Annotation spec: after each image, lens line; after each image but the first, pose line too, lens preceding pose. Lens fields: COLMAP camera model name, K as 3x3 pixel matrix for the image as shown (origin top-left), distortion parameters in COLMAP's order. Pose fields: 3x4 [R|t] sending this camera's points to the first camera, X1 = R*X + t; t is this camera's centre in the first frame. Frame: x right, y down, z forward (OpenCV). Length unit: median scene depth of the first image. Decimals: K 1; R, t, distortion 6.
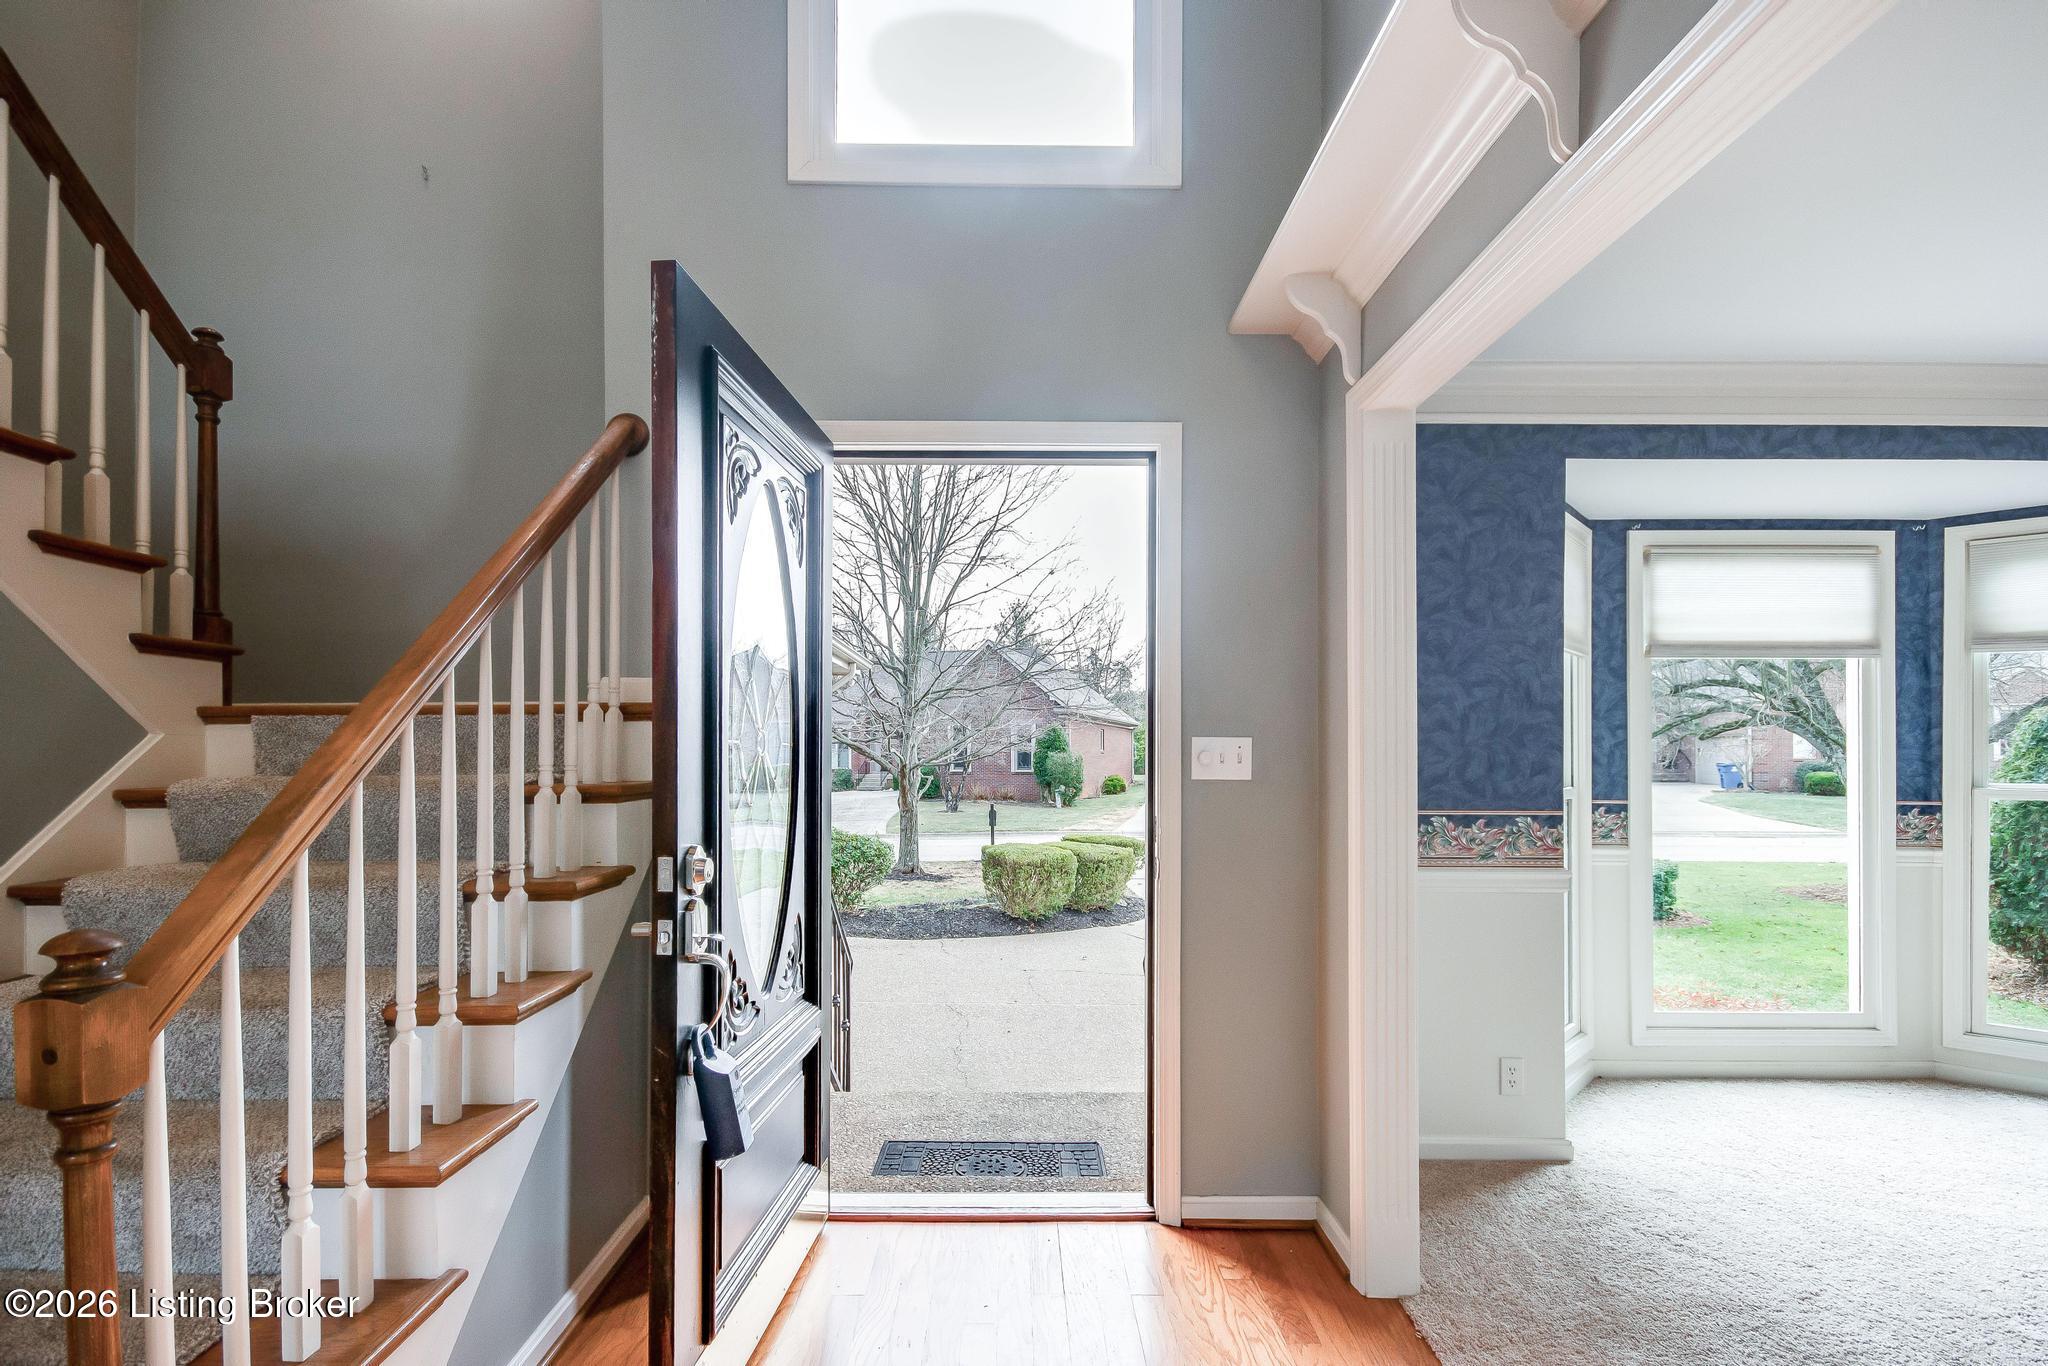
lens RADIAL K [[913.2, 0, 1016.0], [0, 913.2, 751.4], [0, 0, 1]] dist [0.036902, -0.019818]
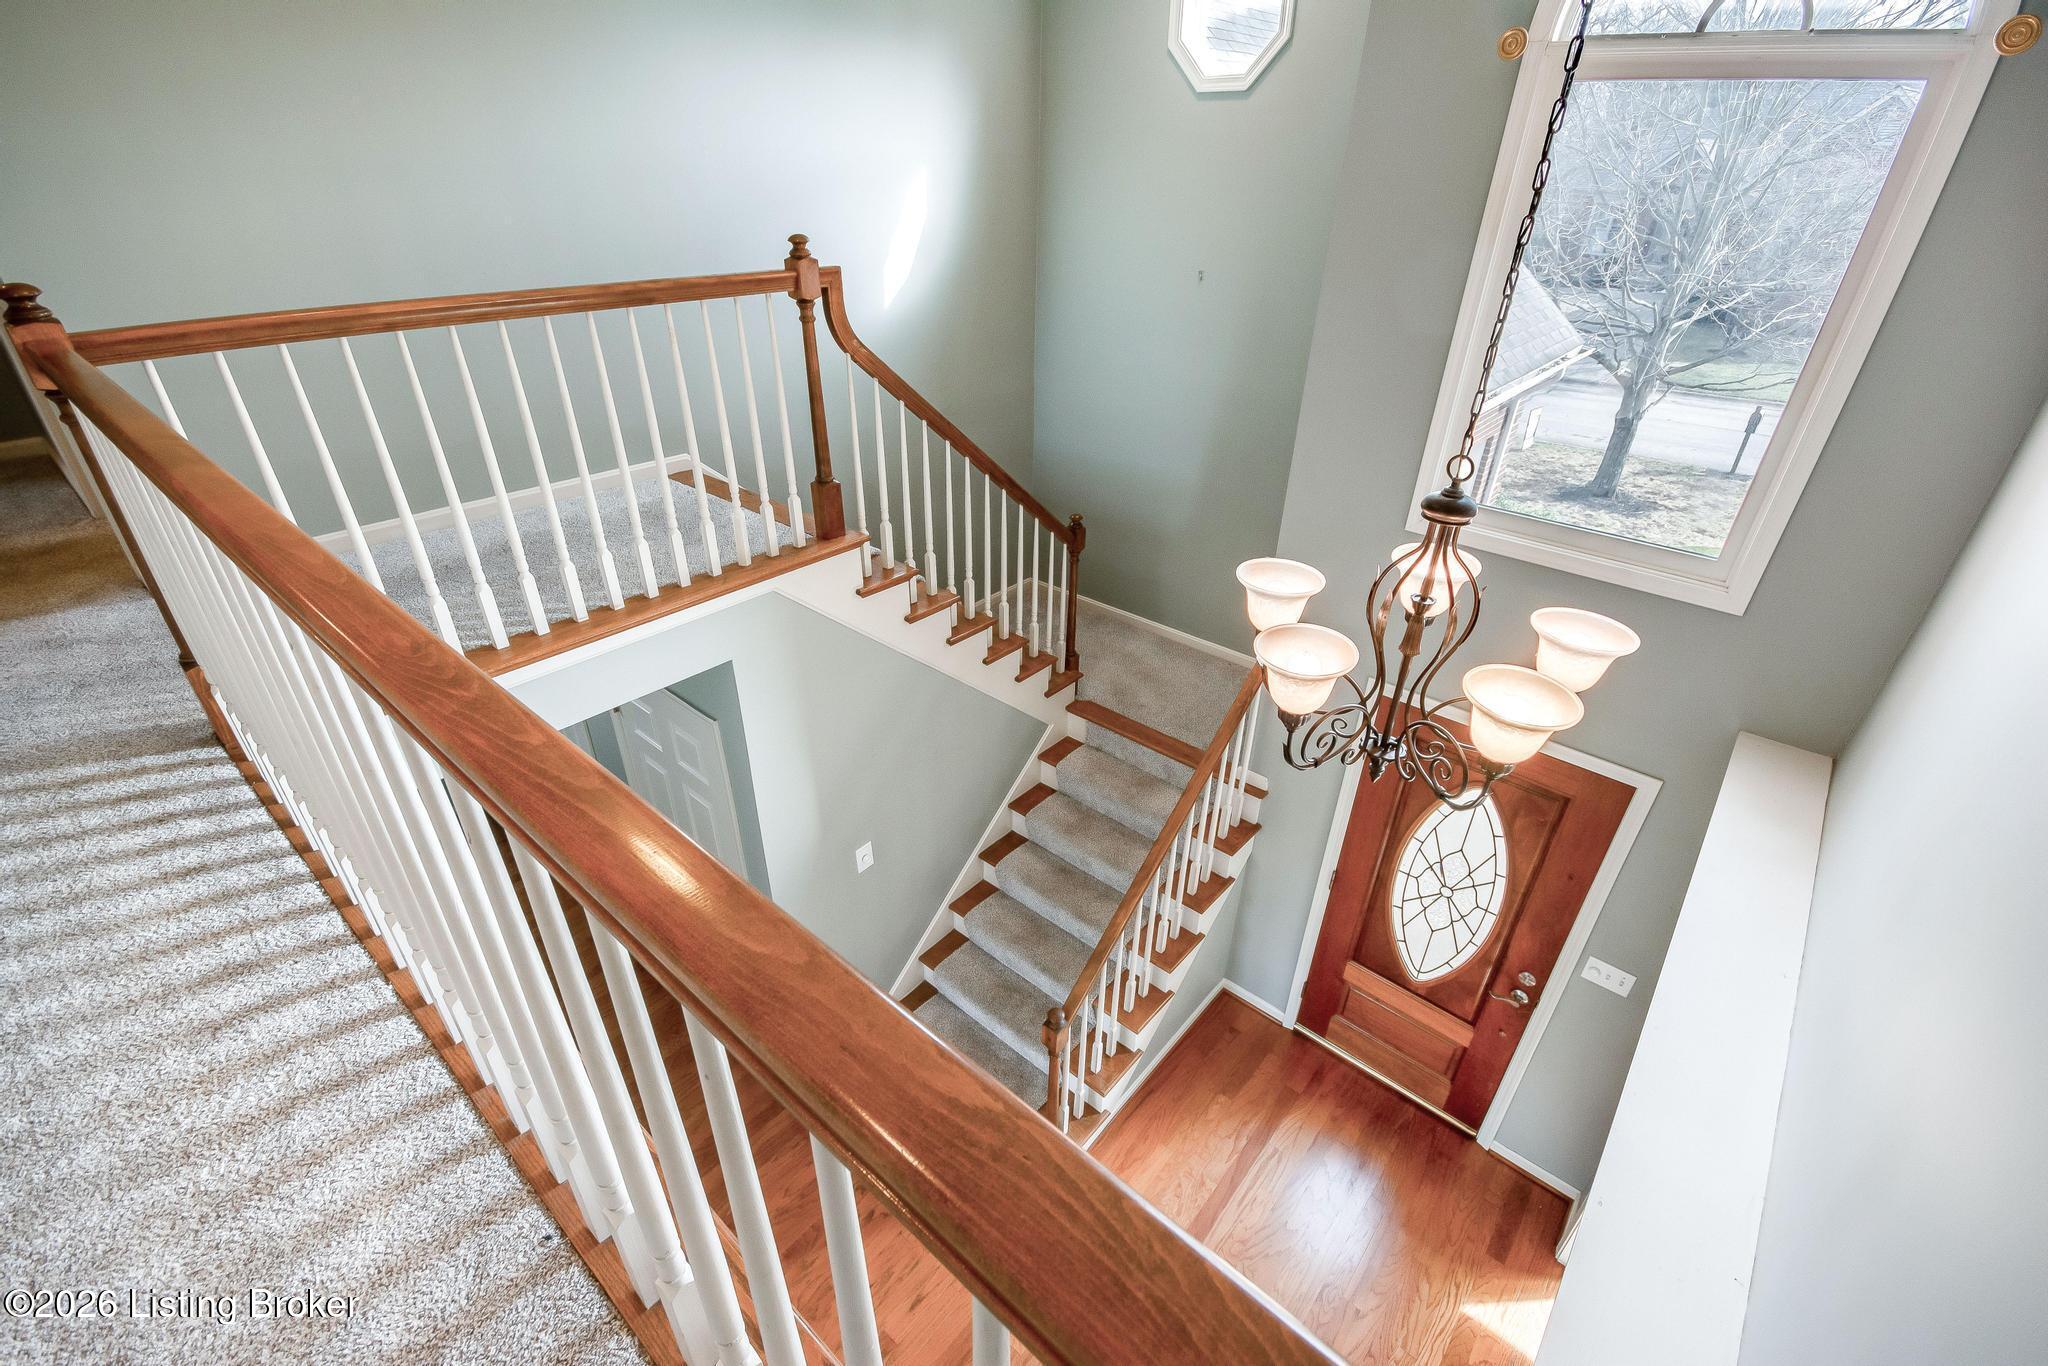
lens RADIAL K [[906.5, 0, 1027.7], [0, 906.5, 687.7], [0, 0, 1]] dist [0.009644, -0.009304]
pose [[0.755850, 0.348550, -0.554260, 0.167859], [-0.015815, 0.856000, 0.516734, -1.157750], [0.654554, -0.381808, 0.652520, -0.372363]]
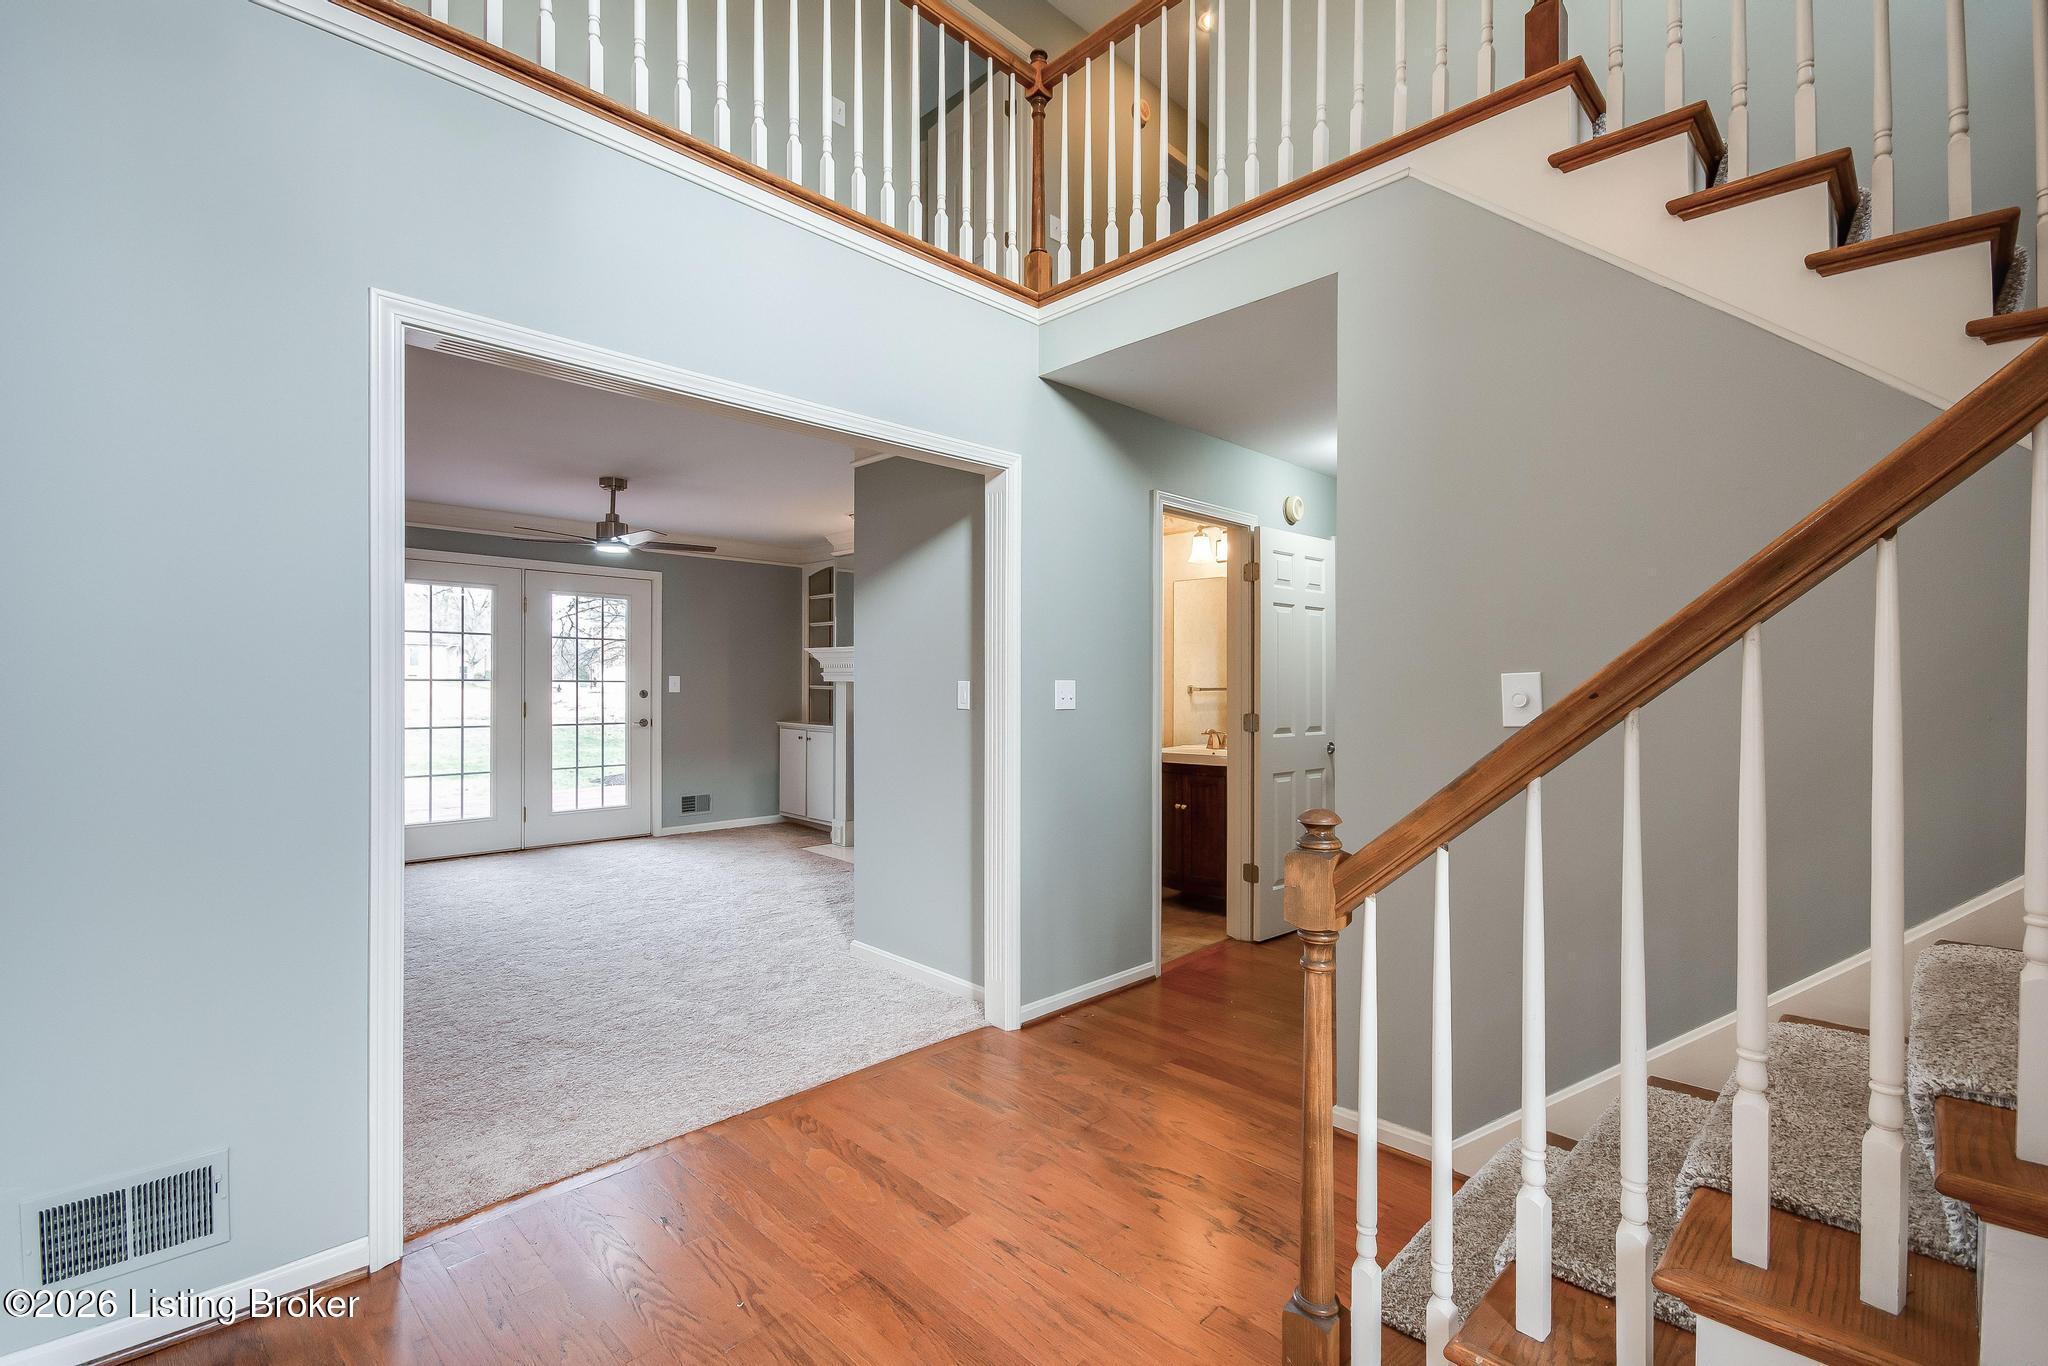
lens RADIAL K [[906.5, 0, 1027.7], [0, 906.5, 687.7], [0, 0, 1]] dist [0.009644, -0.009304]
pose [[-0.716738, 0.003323, -0.697335, 0.124609], [0.002717, 0.999994, 0.001973, -0.002483], [0.697337, -0.000480, -0.716743, 0.748722]]
